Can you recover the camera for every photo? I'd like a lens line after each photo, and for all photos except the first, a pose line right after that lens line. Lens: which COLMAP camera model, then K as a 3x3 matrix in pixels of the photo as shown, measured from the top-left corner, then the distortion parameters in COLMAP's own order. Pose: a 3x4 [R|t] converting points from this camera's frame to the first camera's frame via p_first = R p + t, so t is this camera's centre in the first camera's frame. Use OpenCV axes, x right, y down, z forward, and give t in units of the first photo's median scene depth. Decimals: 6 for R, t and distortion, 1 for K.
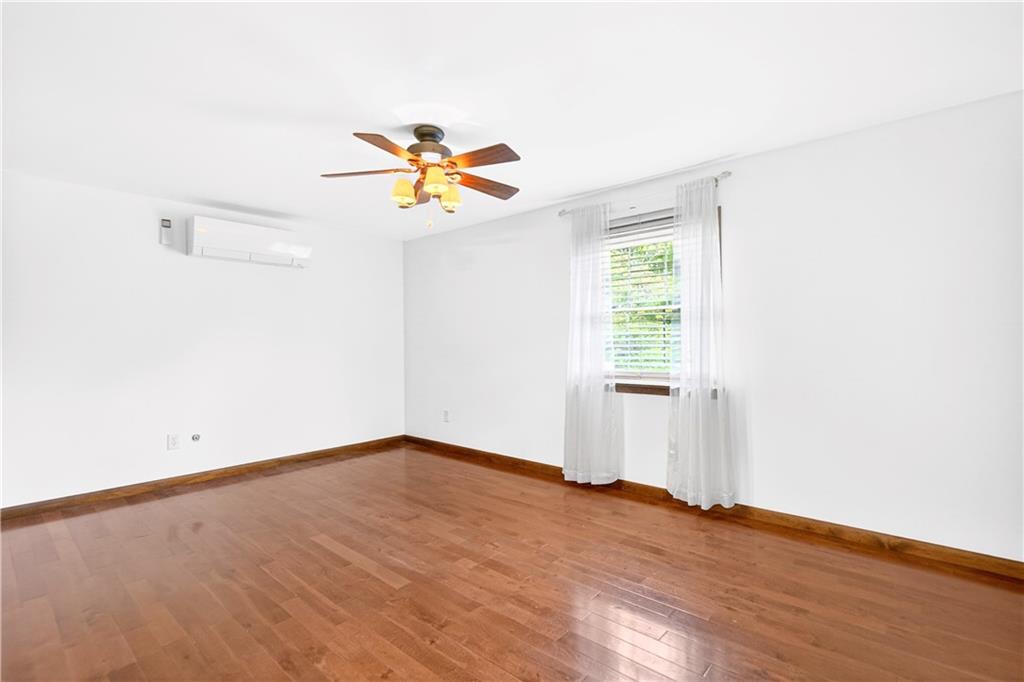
lens RADIAL K [[468.2, 0, 523.1], [0, 468.2, 345.4], [0, 0, 1]] dist [0.000469, 0.000064]
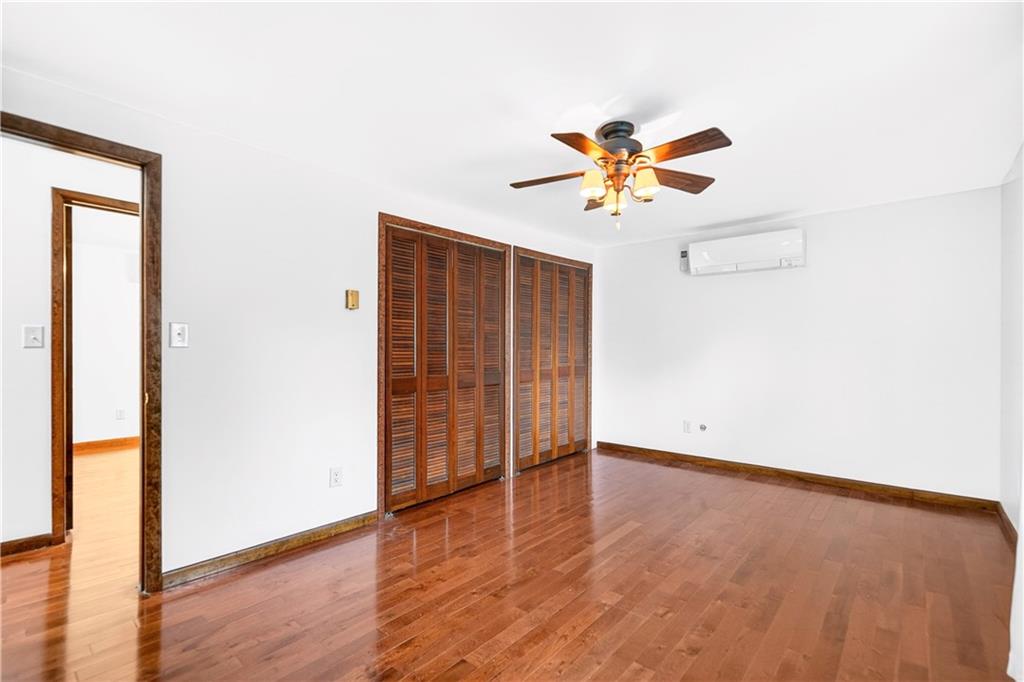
lens RADIAL K [[468.2, 0, 523.1], [0, 468.2, 345.4], [0, 0, 1]] dist [0.000469, 0.000064]
pose [[0.027148, 0.005725, -0.999615, 0.695918], [-0.014973, 0.999874, 0.005320, -0.016101], [0.999519, 0.014822, 0.027230, 0.731052]]
